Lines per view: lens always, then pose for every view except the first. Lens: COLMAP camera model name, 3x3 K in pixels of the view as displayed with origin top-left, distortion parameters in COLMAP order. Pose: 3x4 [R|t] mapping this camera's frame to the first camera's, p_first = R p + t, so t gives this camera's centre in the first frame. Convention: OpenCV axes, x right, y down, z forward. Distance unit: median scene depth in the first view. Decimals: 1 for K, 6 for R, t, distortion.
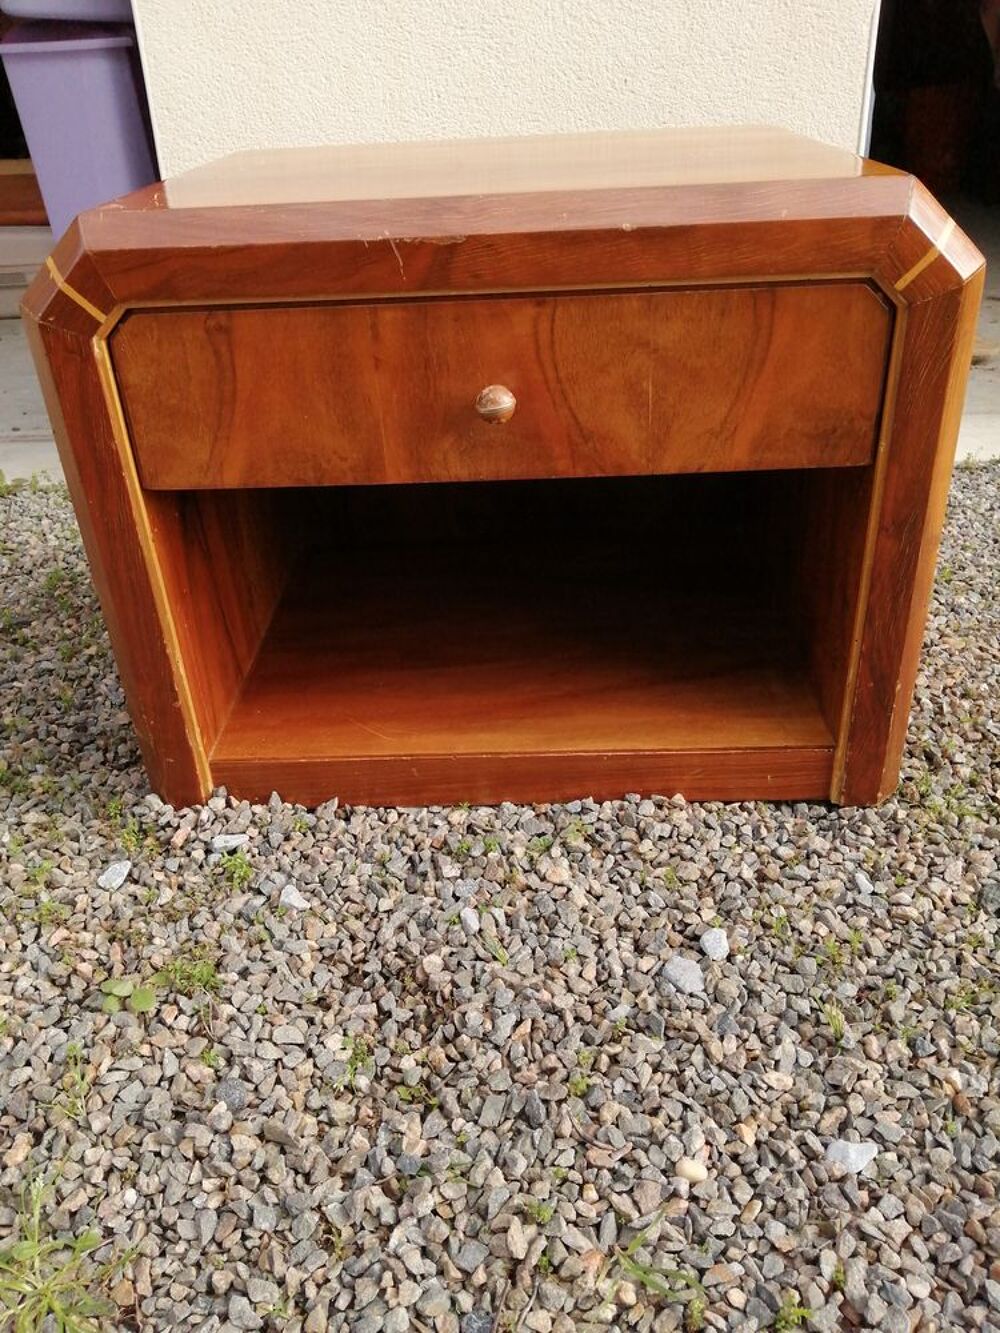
lens RADIAL K [[1048.2, 0, 539.0], [0, 1048.2, 659.4], [0, 0, 1]] dist [0.003417, -0.014652]
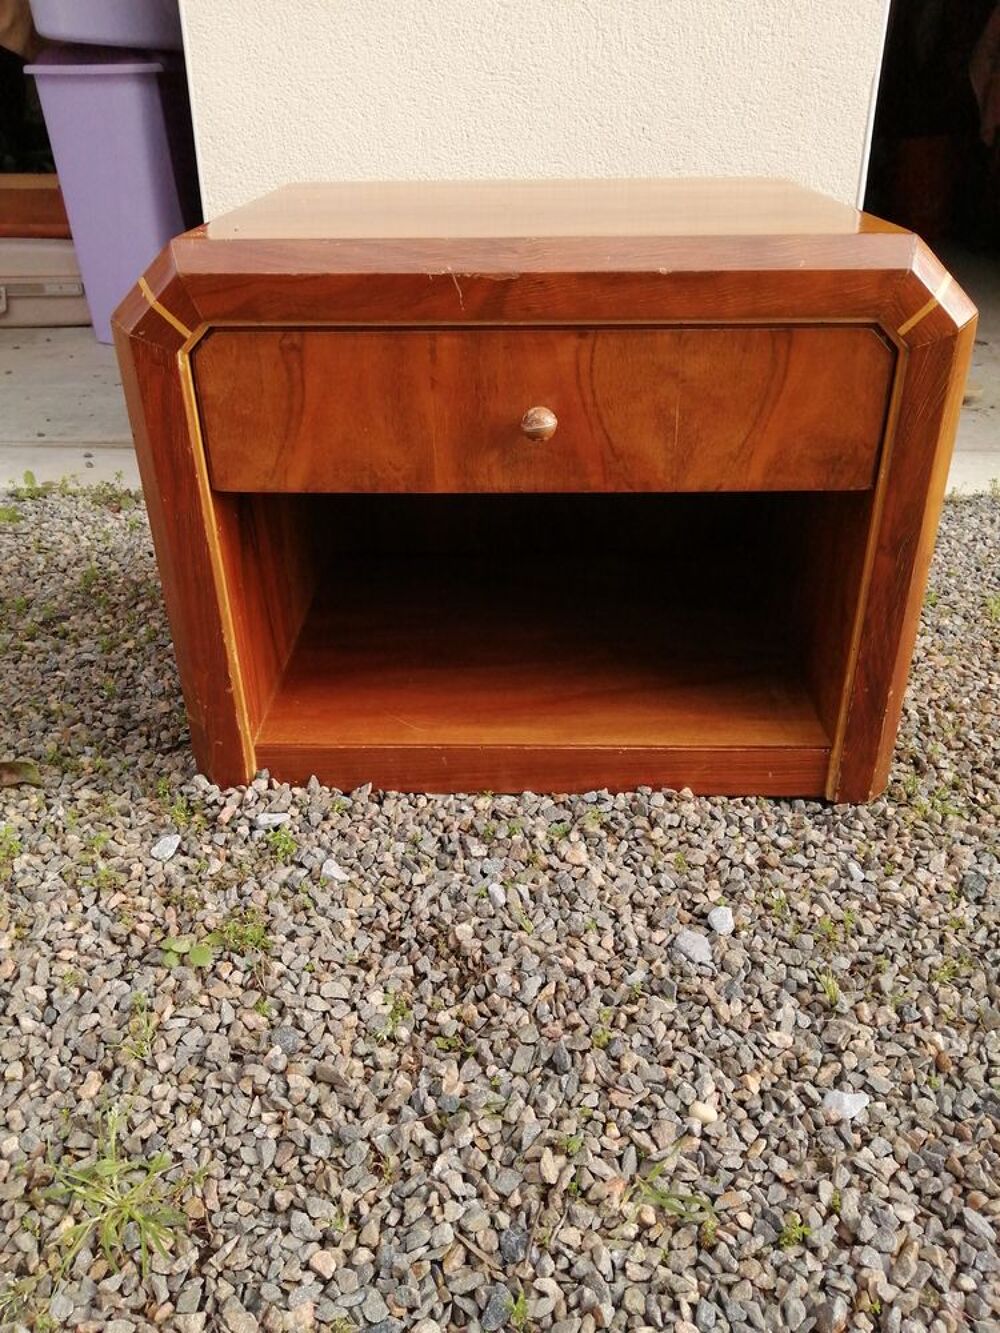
lens RADIAL K [[1048.2, 0, 540.9], [0, 1048.2, 661.5], [0, 0, 1]] dist [0.003417, -0.014652]
pose [[0.999341, 0.028936, 0.021930, -0.067983], [-0.028466, 0.999365, -0.021423, 0.037946], [-0.022536, 0.020785, 0.999530, -0.125520]]
